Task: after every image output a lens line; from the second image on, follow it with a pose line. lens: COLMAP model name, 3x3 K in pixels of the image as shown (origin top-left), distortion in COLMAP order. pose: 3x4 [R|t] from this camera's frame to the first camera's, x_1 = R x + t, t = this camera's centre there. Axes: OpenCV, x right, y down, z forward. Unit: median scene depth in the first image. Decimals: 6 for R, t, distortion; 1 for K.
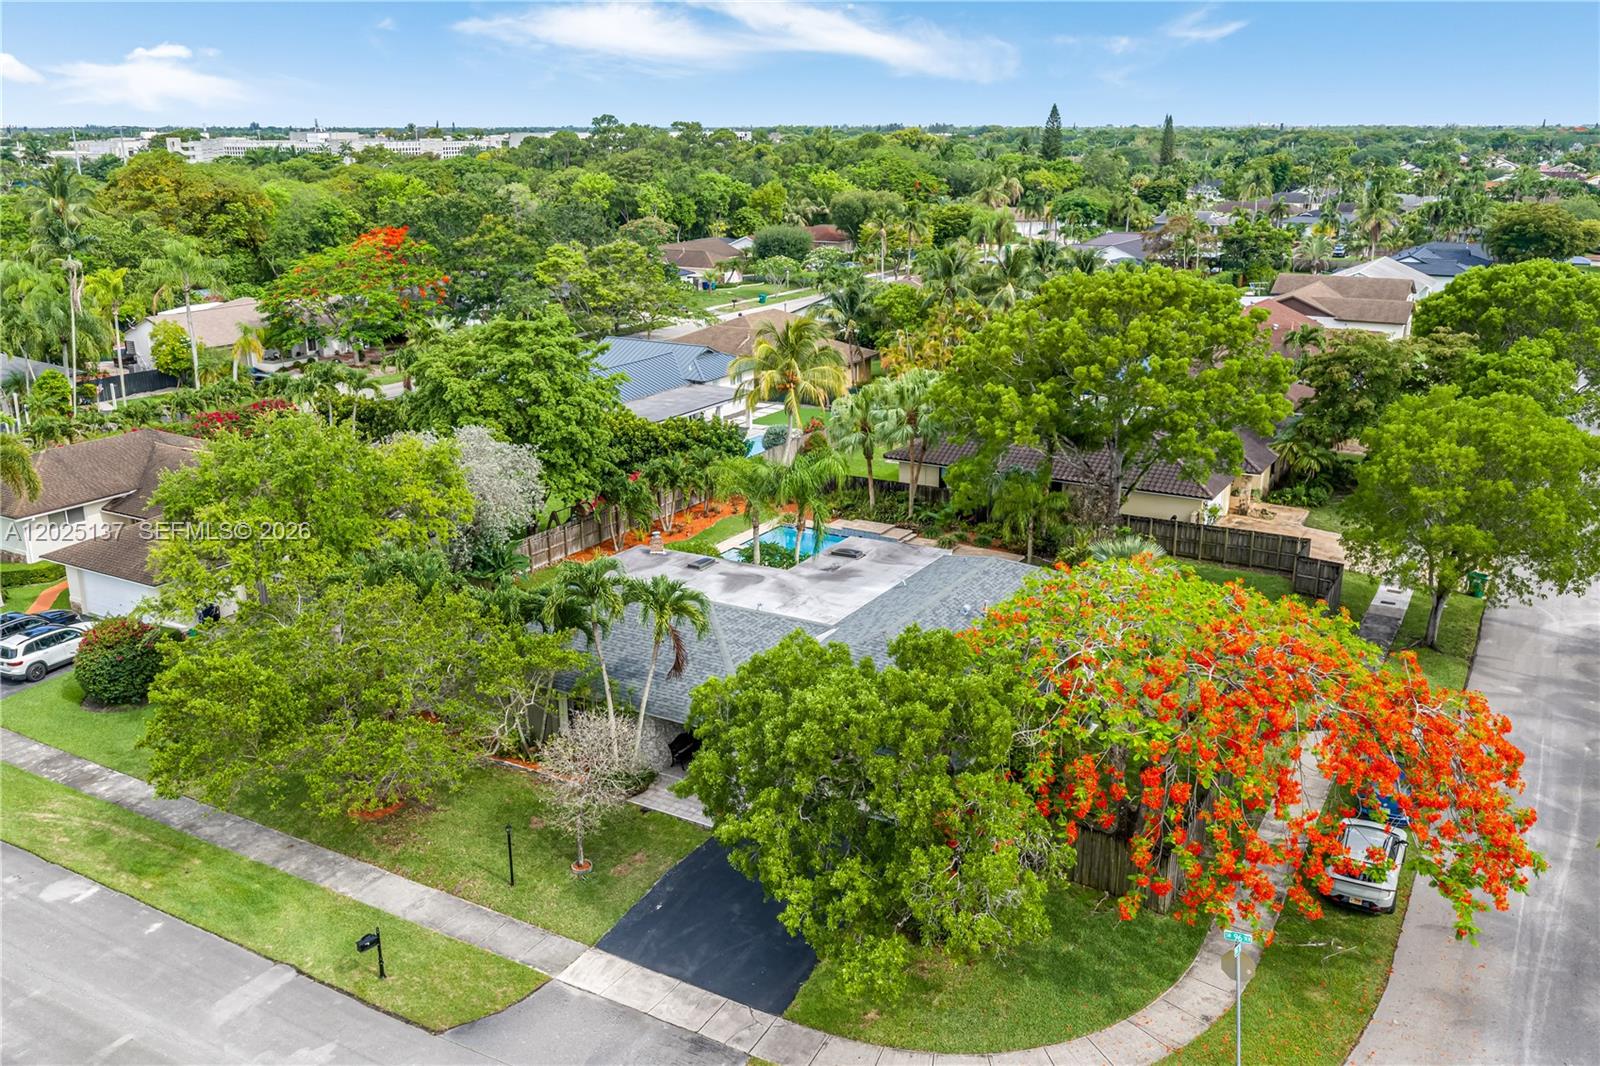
lens RADIAL K [[1318.0, 0, 800.0], [0, 1318.0, 533.0], [0, 0, 1]] dist [0.006229, 0.001382]
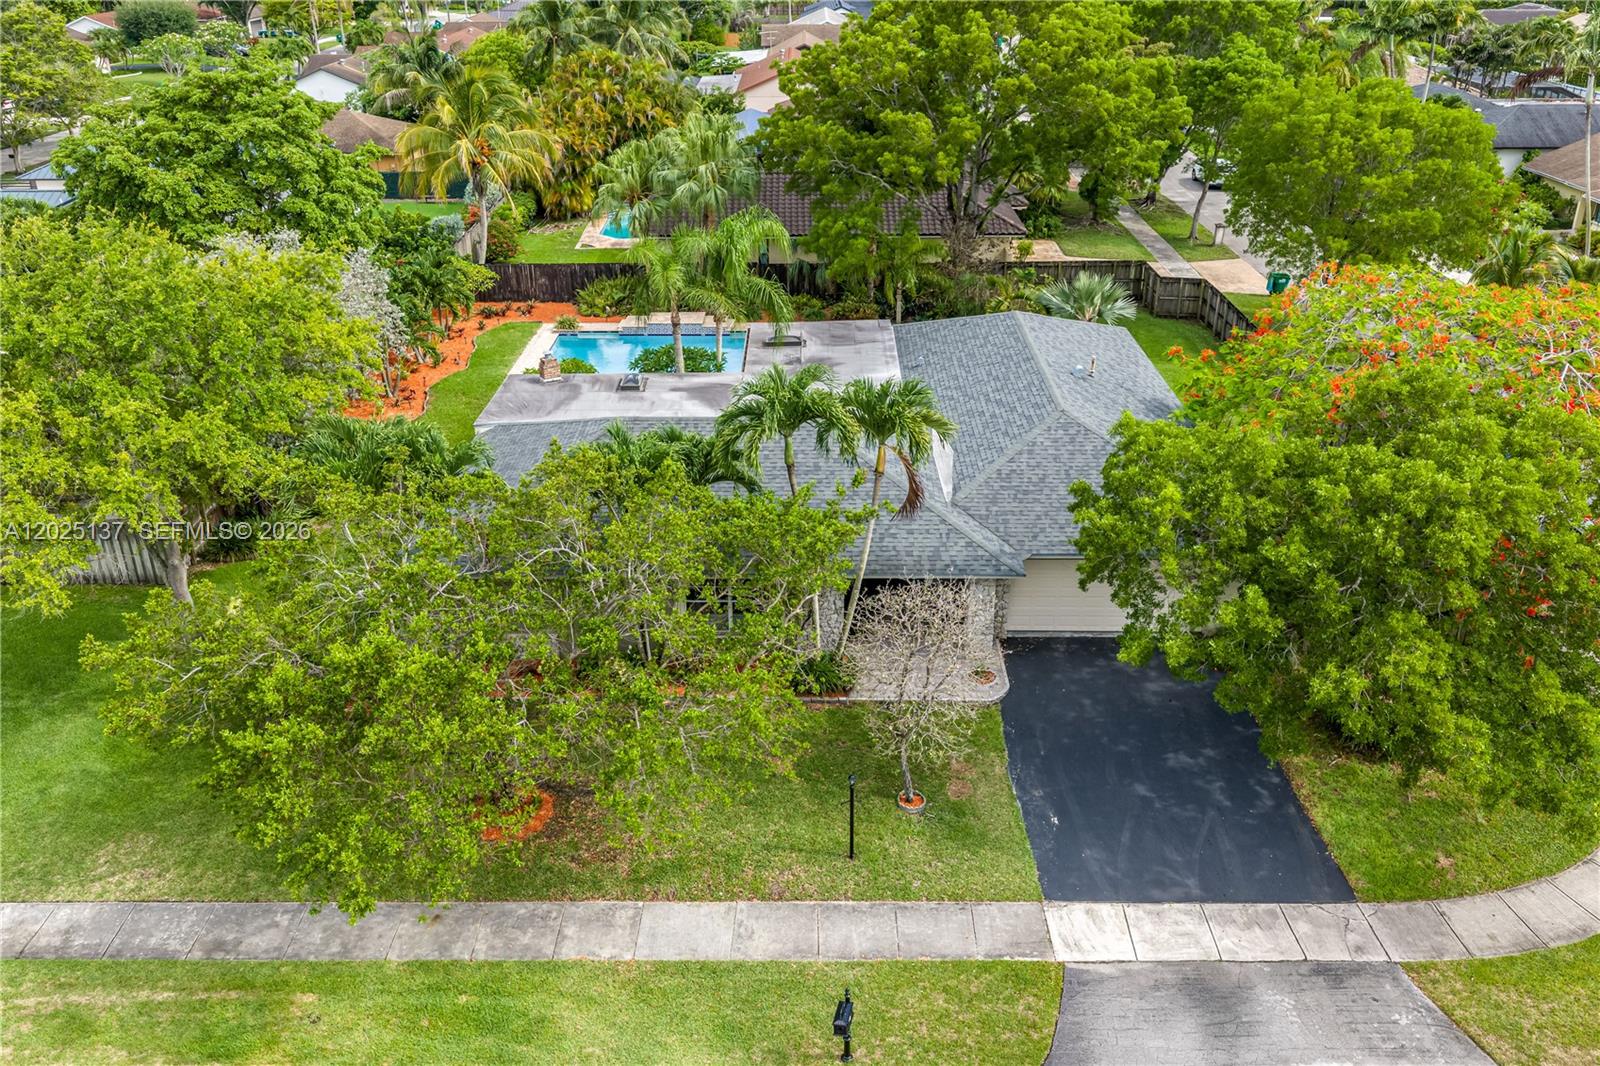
lens RADIAL K [[1318.0, 0, 800.0], [0, 1318.0, 533.0], [0, 0, 1]] dist [0.006229, 0.001382]
pose [[0.869668, -0.213970, 0.444854, -0.330921], [0.146866, 0.972519, 0.180655, -0.014130], [-0.471284, -0.091776, 0.877194, 0.283001]]
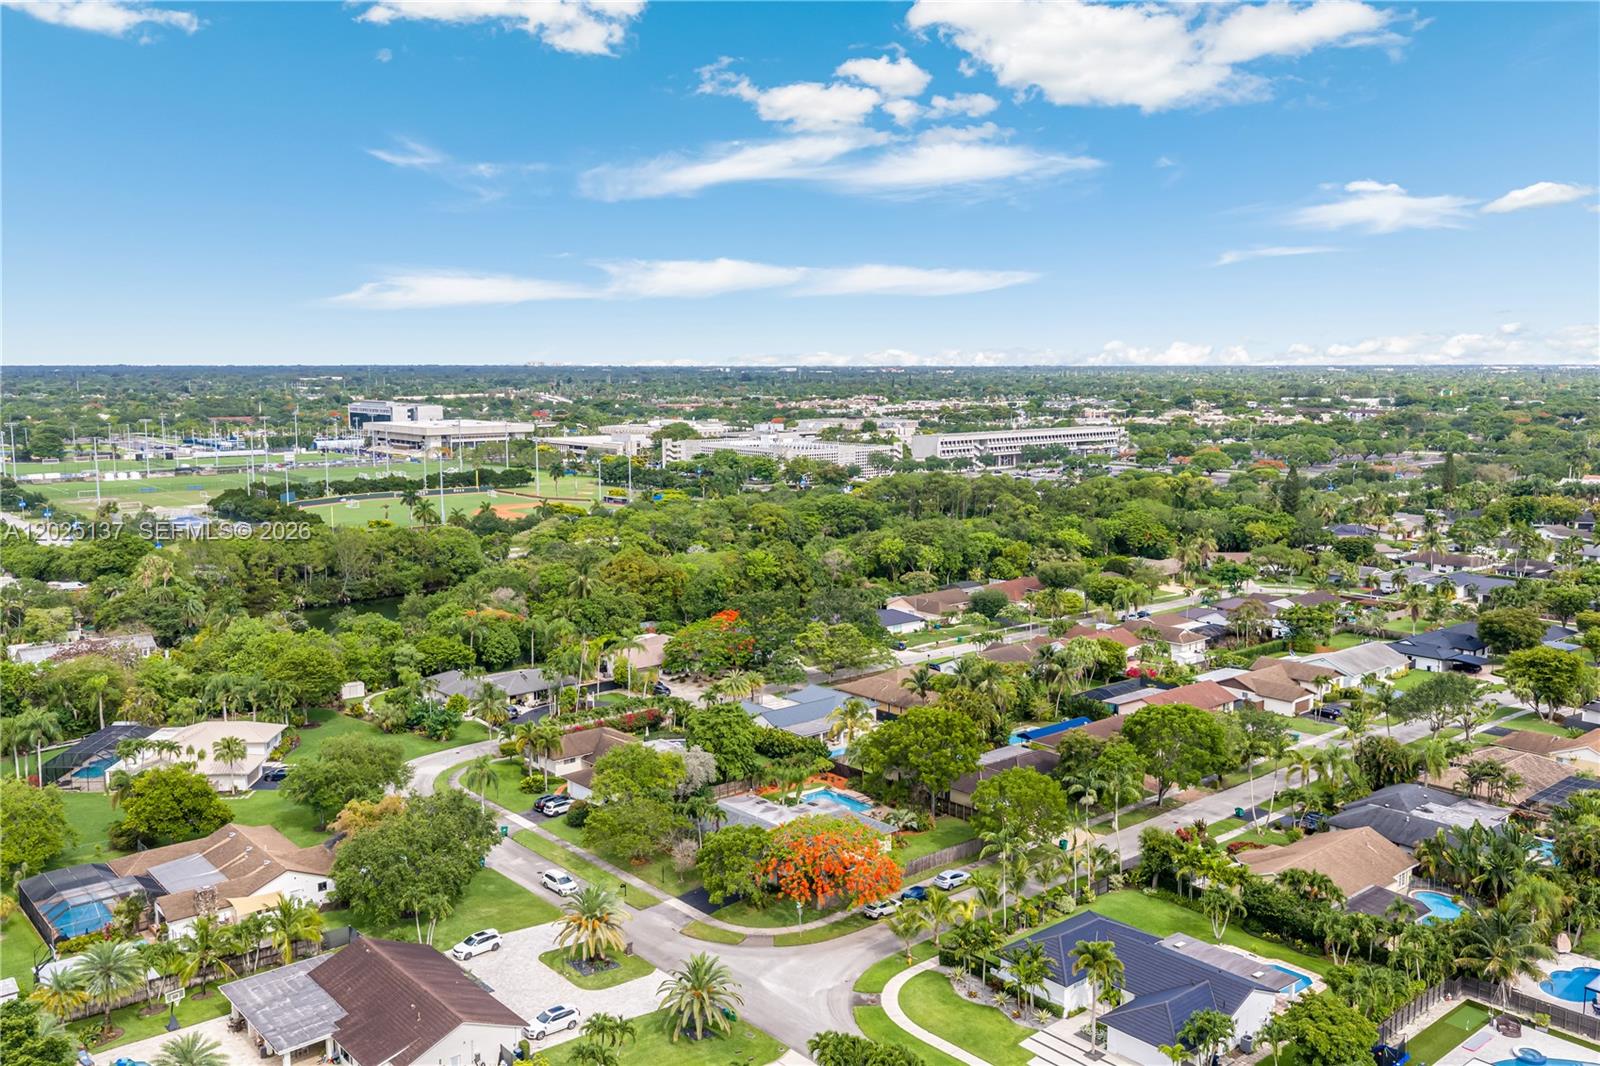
lens RADIAL K [[1318.0, 0, 800.0], [0, 1318.0, 533.0], [0, 0, 1]] dist [0.006229, 0.001382]
pose [[0.942603, 0.041428, -0.331337, 0.897434], [-0.095987, 0.984010, -0.150035, -0.126596], [0.319823, 0.173227, 0.931507, -1.693775]]
